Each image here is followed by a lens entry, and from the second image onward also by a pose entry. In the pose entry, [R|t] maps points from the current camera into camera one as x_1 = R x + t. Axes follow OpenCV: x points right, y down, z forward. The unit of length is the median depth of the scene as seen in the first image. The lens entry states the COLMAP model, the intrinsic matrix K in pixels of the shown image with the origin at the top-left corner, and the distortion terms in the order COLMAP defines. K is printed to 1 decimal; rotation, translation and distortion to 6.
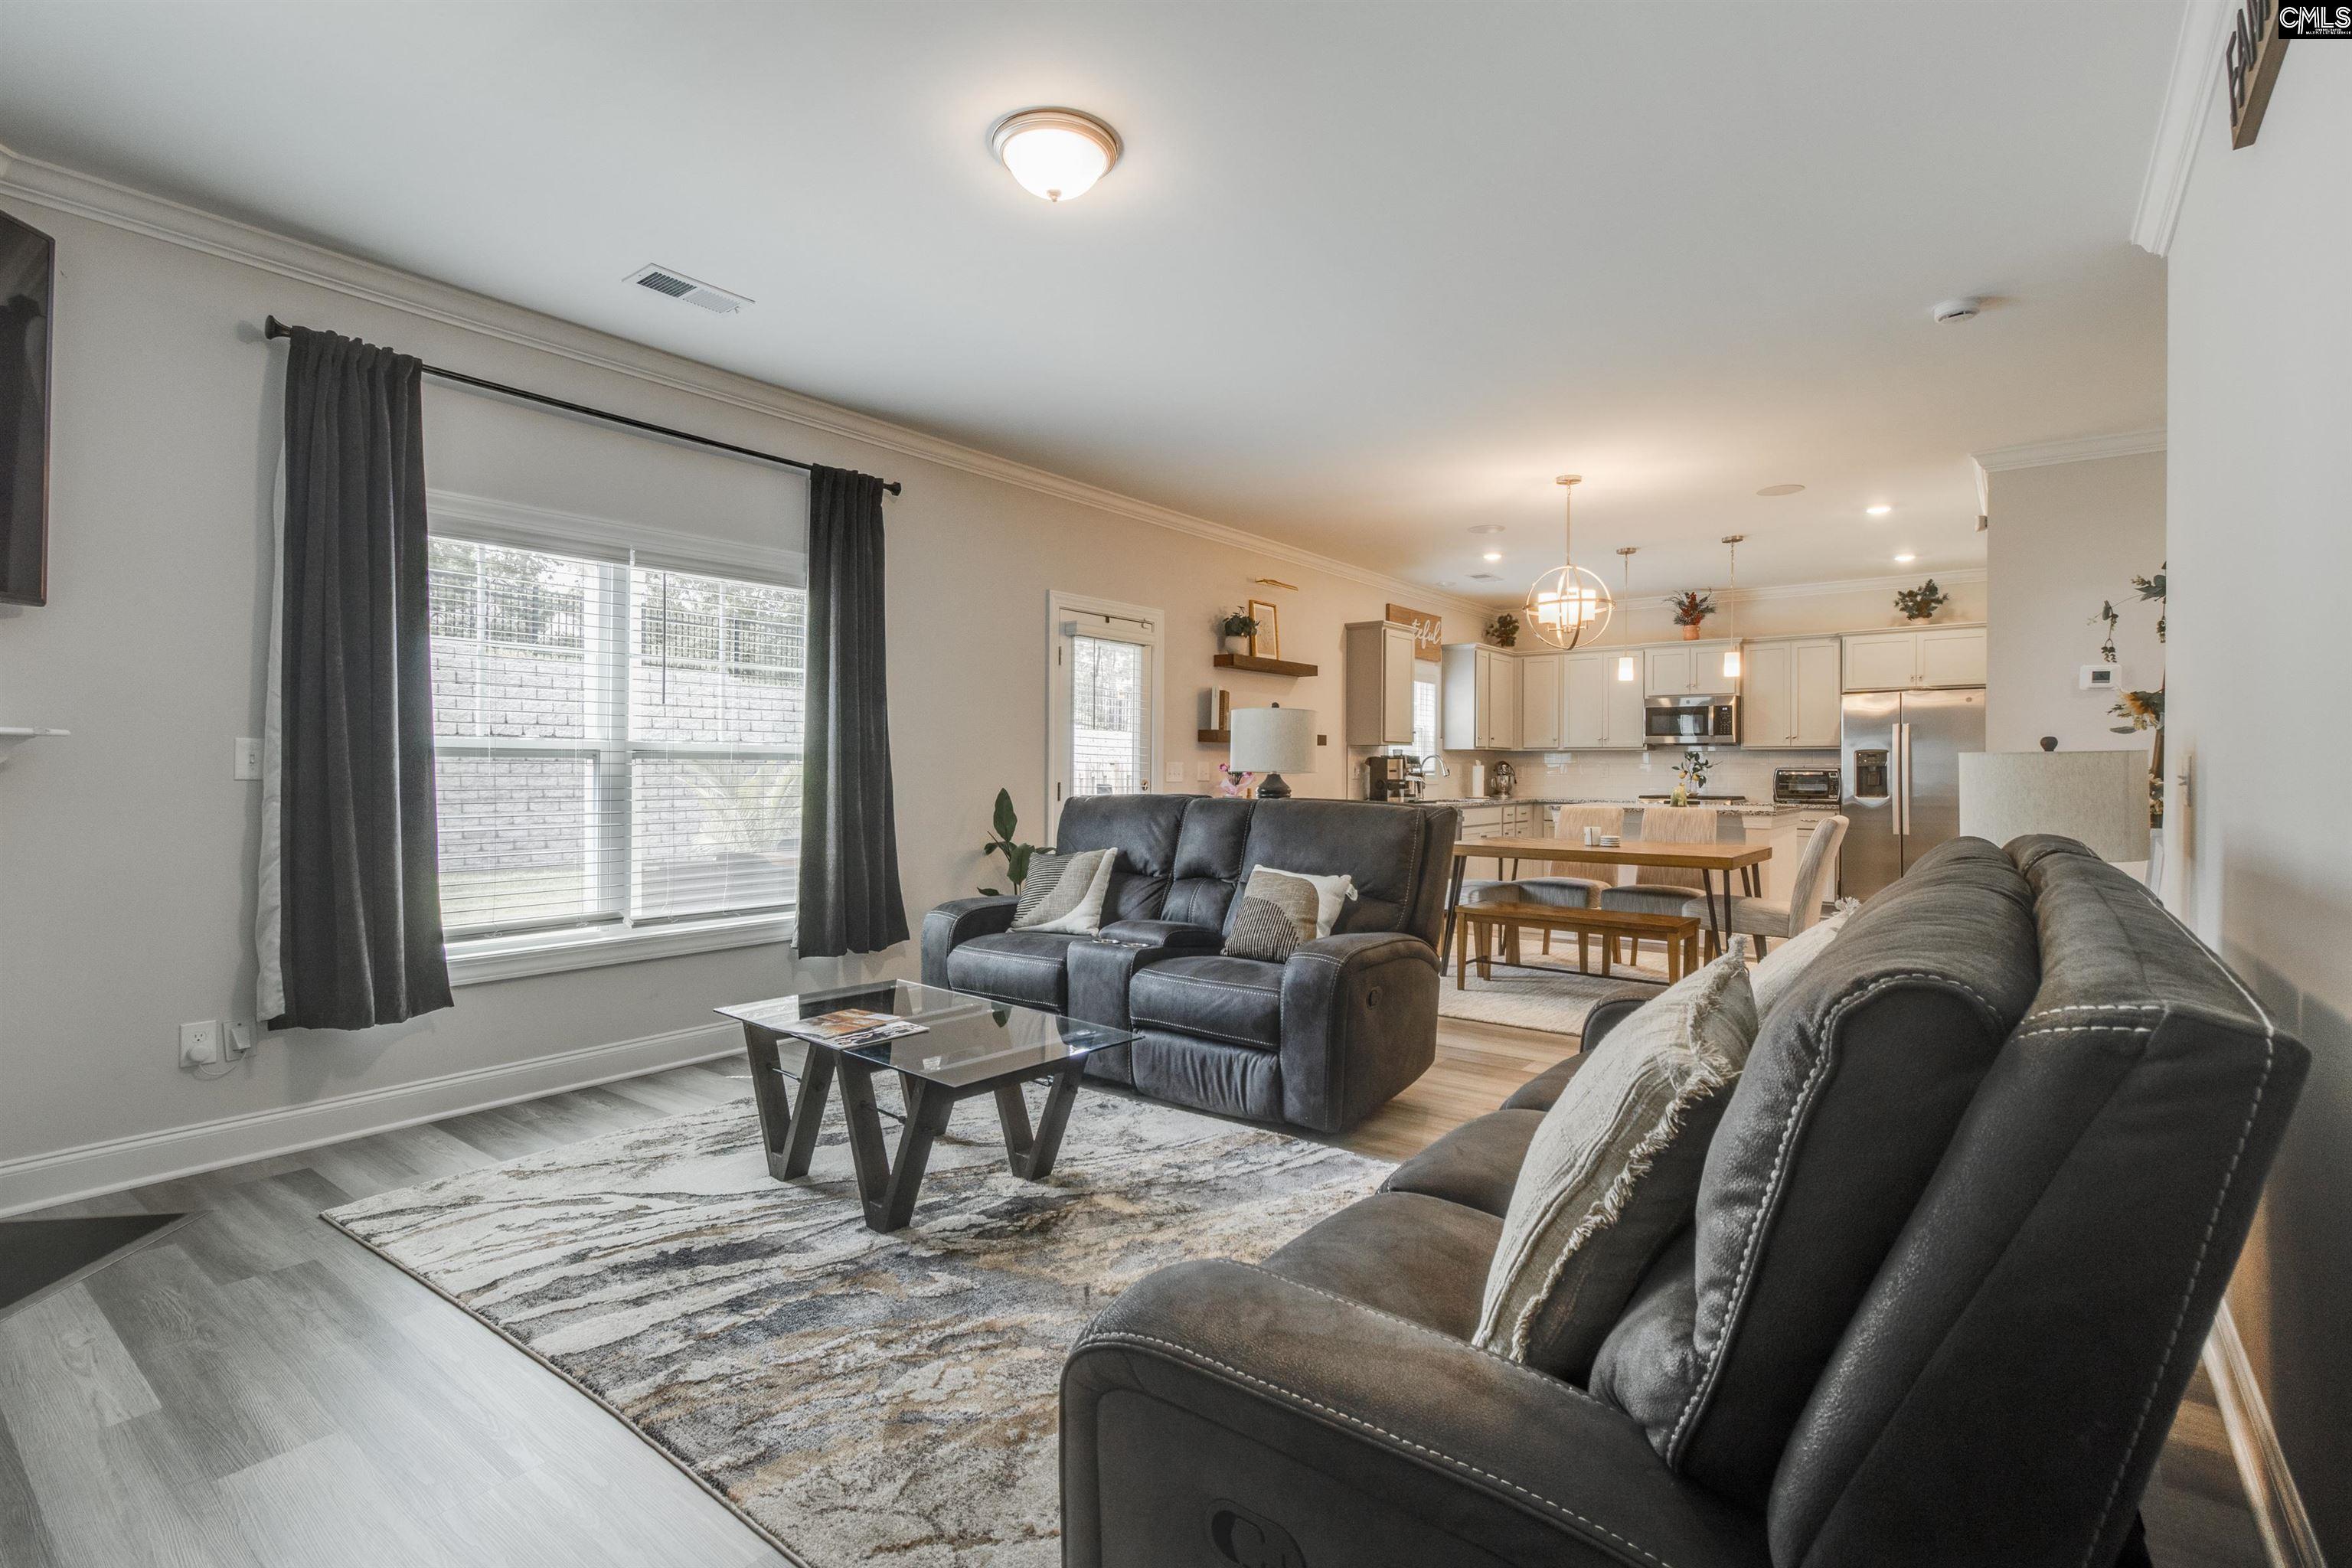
lens RADIAL K [[1085.5, 0, 1180.1], [0, 1085.5, 776.1], [0, 0, 1]] dist [0.000738, -0.000561]
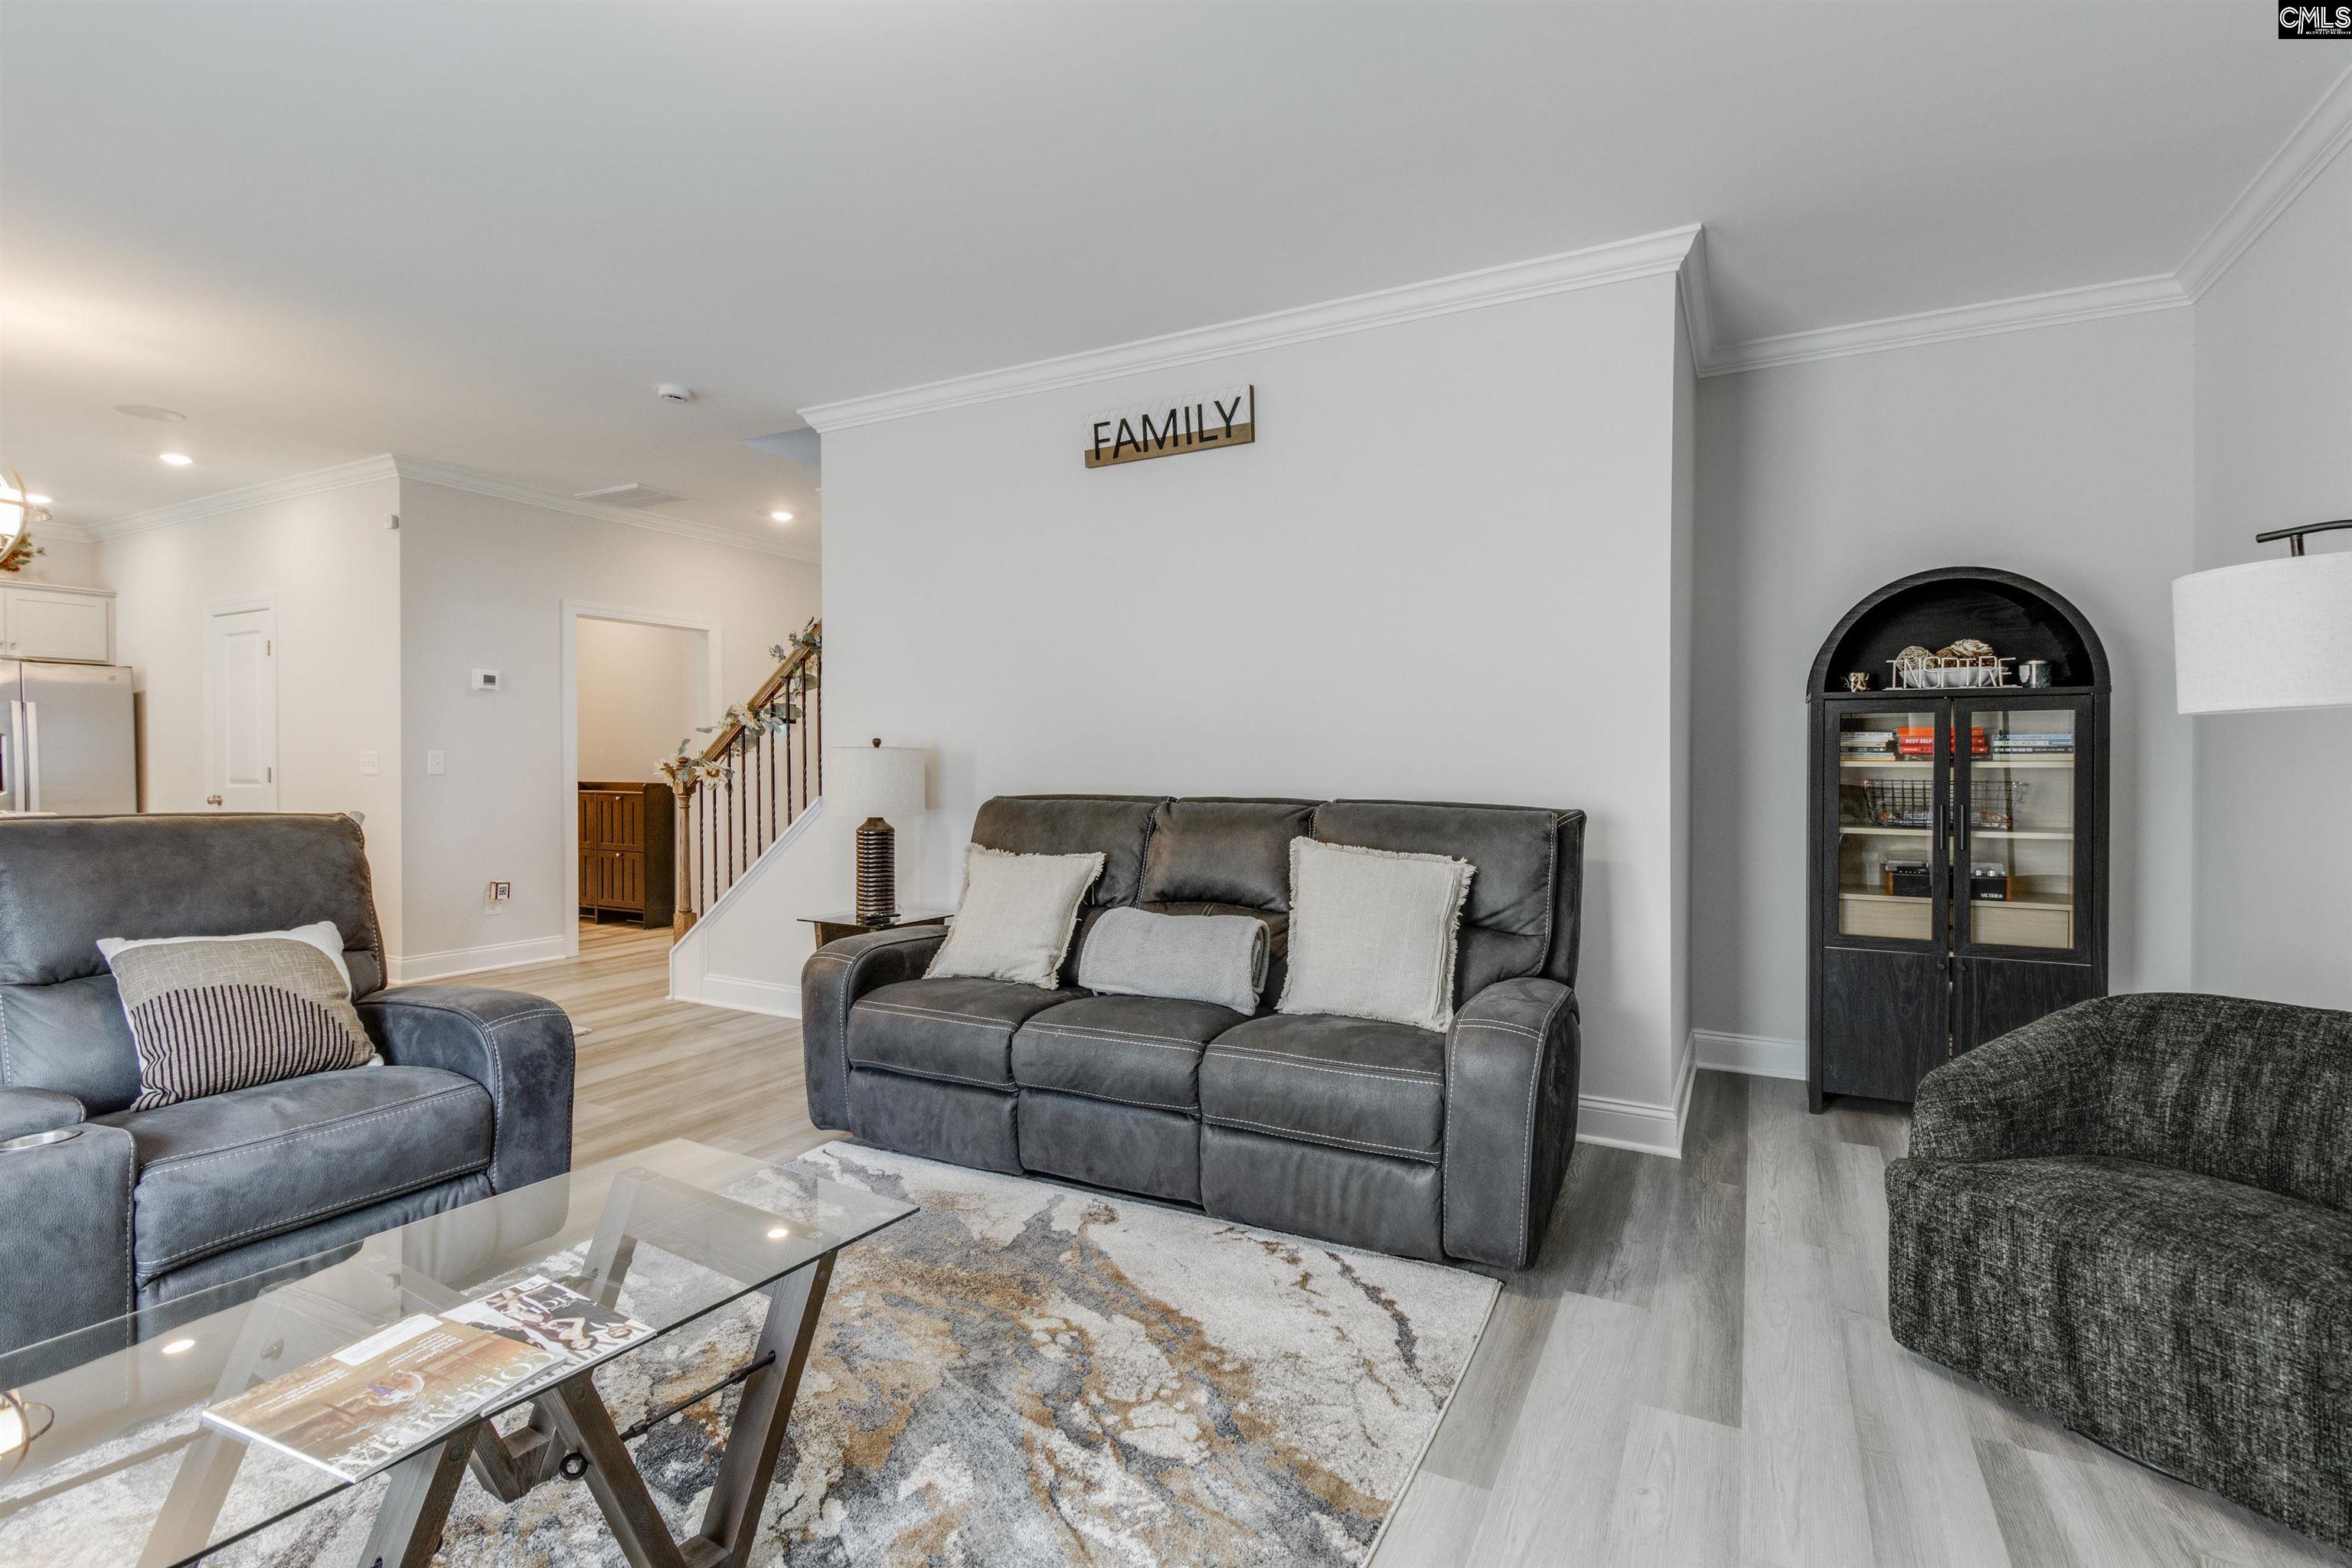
lens RADIAL K [[1085.5, 0, 1180.7], [0, 1085.5, 767.2], [0, 0, 1]] dist [0.000738, -0.000561]
pose [[-0.171917, -0.007287, 0.985084, -0.271565], [0.003722, 0.999961, 0.008046, -0.001804], [-0.985104, 0.005050, -0.171883, 0.274535]]
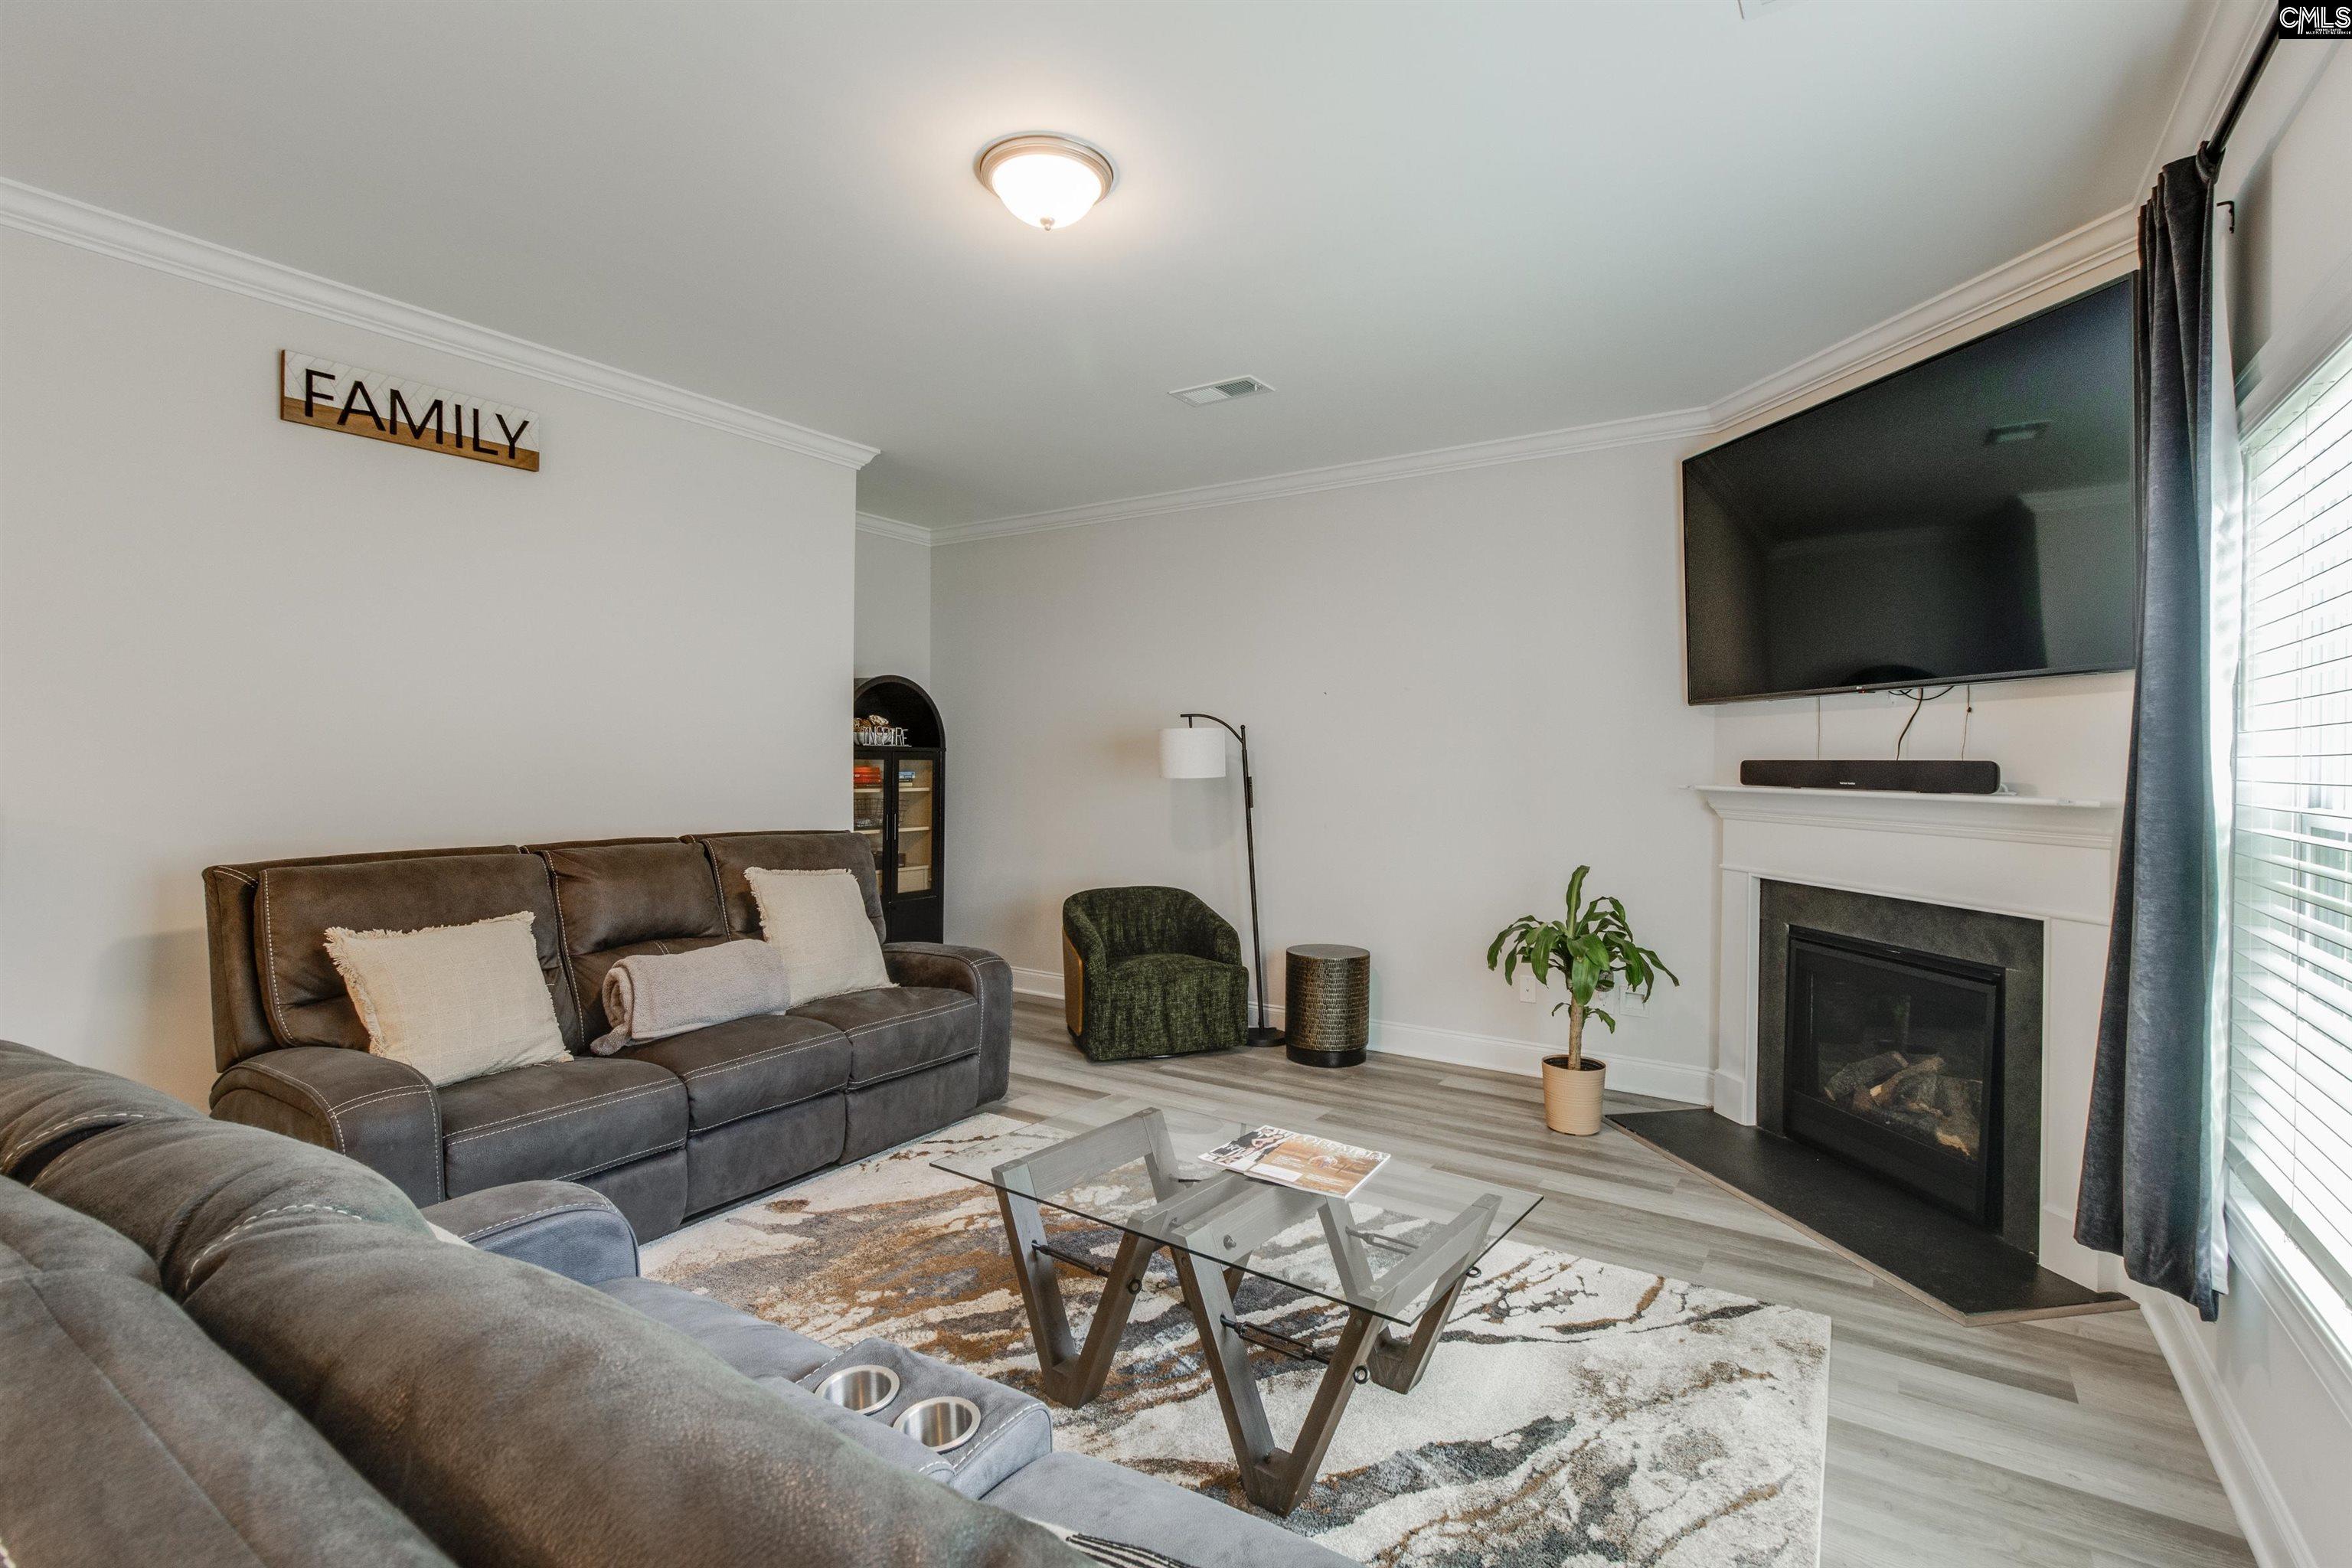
lens RADIAL K [[1085.5, 0, 1183.0], [0, 1085.5, 767.2], [0, 0, 1]] dist [0.000738, -0.000561]
pose [[-0.997145, -0.011168, -0.074676, -0.055620], [-0.011988, 0.999873, 0.010539, -0.022947], [0.074549, 0.011404, -0.997152, 0.626424]]
